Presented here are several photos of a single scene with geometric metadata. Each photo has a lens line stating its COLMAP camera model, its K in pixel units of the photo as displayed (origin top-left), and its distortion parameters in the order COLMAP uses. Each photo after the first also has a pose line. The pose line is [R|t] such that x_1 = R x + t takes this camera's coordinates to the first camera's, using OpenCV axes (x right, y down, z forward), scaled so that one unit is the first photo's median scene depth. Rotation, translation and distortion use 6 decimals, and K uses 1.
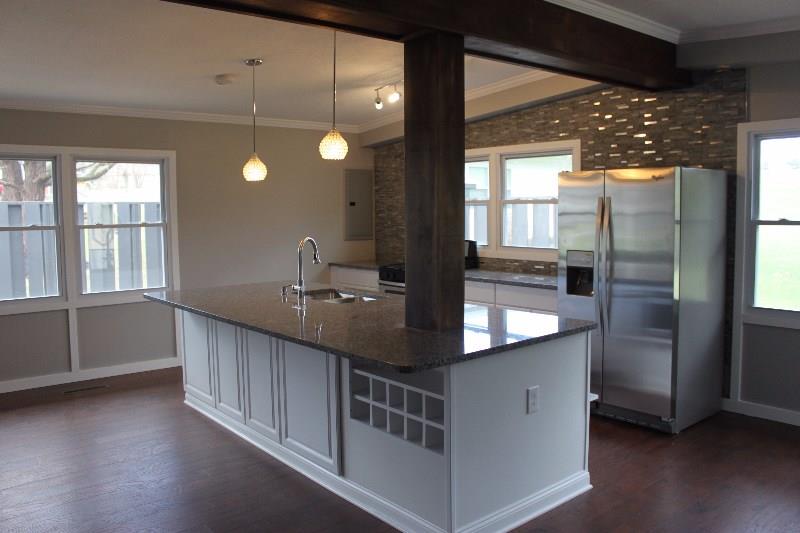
lens RADIAL K [[664.0, 0, 400.0], [0, 664.0, 266.5], [0, 0, 1]] dist [-0.160524, 0.134086]
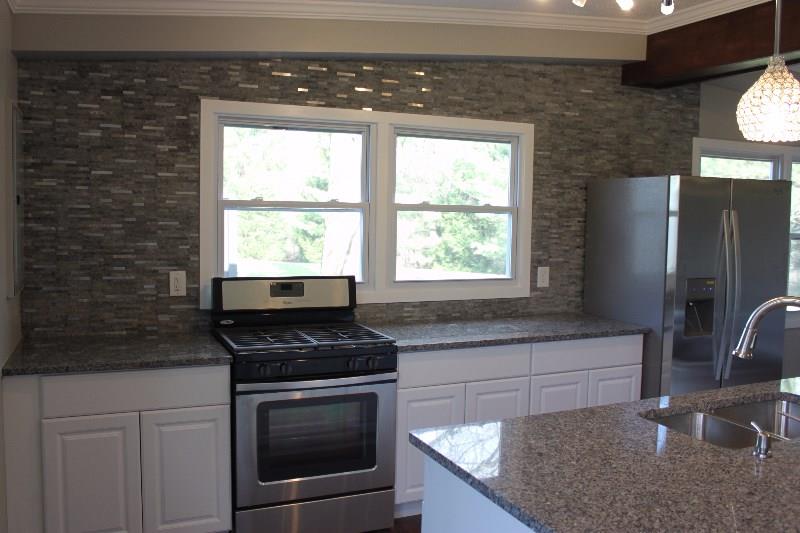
lens RADIAL K [[736.5, 0, 401.0], [0, 736.5, 251.5], [0, 0, 1]] dist [-0.106642, 0.003061]
pose [[0.271360, -0.042022, 0.961560, -0.566318], [0.059020, 0.997893, 0.026955, -0.089553], [-0.960667, 0.049437, 0.273268, 0.967429]]
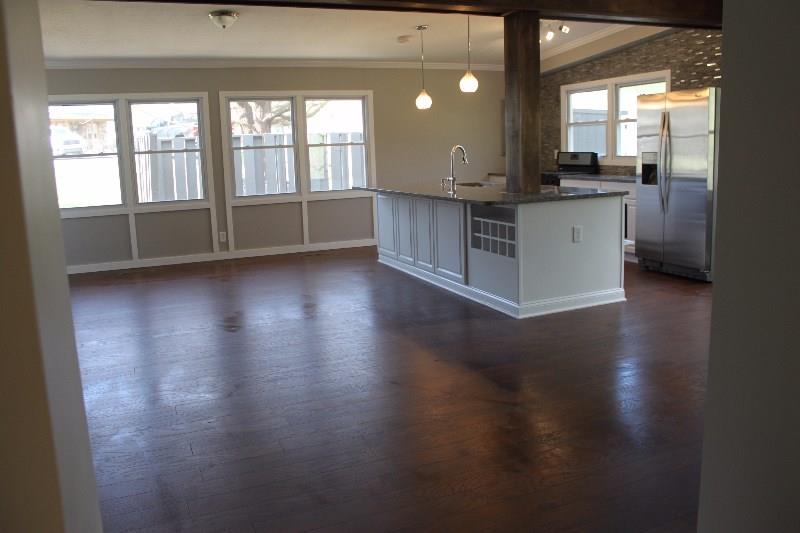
lens RADIAL K [[664.0, 0, 400.0], [0, 664.0, 266.5], [0, 0, 1]] dist [-0.160524, 0.134086]
pose [[0.955998, 0.028287, -0.292005, 0.152708], [-0.000656, 0.995544, 0.094293, 0.075733], [0.293371, -0.089953, 0.951757, -0.409967]]
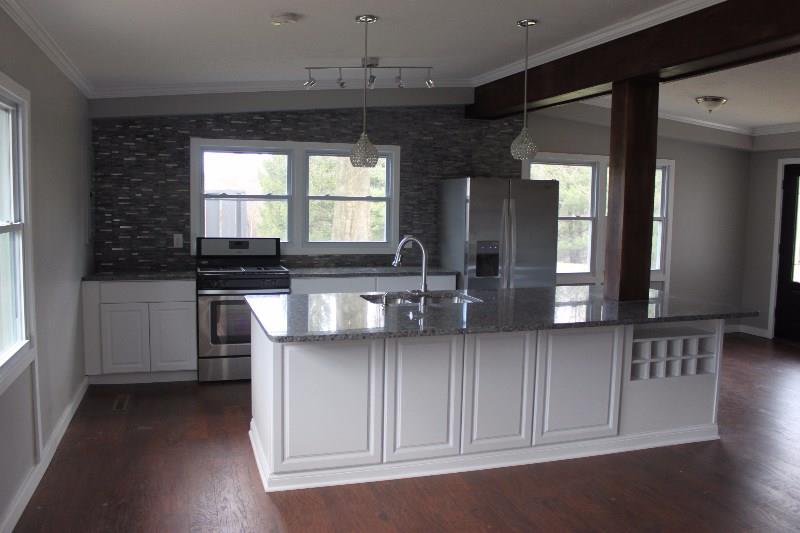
lens RADIAL K [[702.5, 0, 401.2], [0, 702.5, 252.4], [0, 0, 1]] dist [-0.182104, 0.148465]
pose [[0.369893, -0.051717, 0.927634, -0.911409], [0.056771, 0.997842, 0.032994, -0.050844], [-0.927338, 0.040459, 0.372031, 0.572266]]
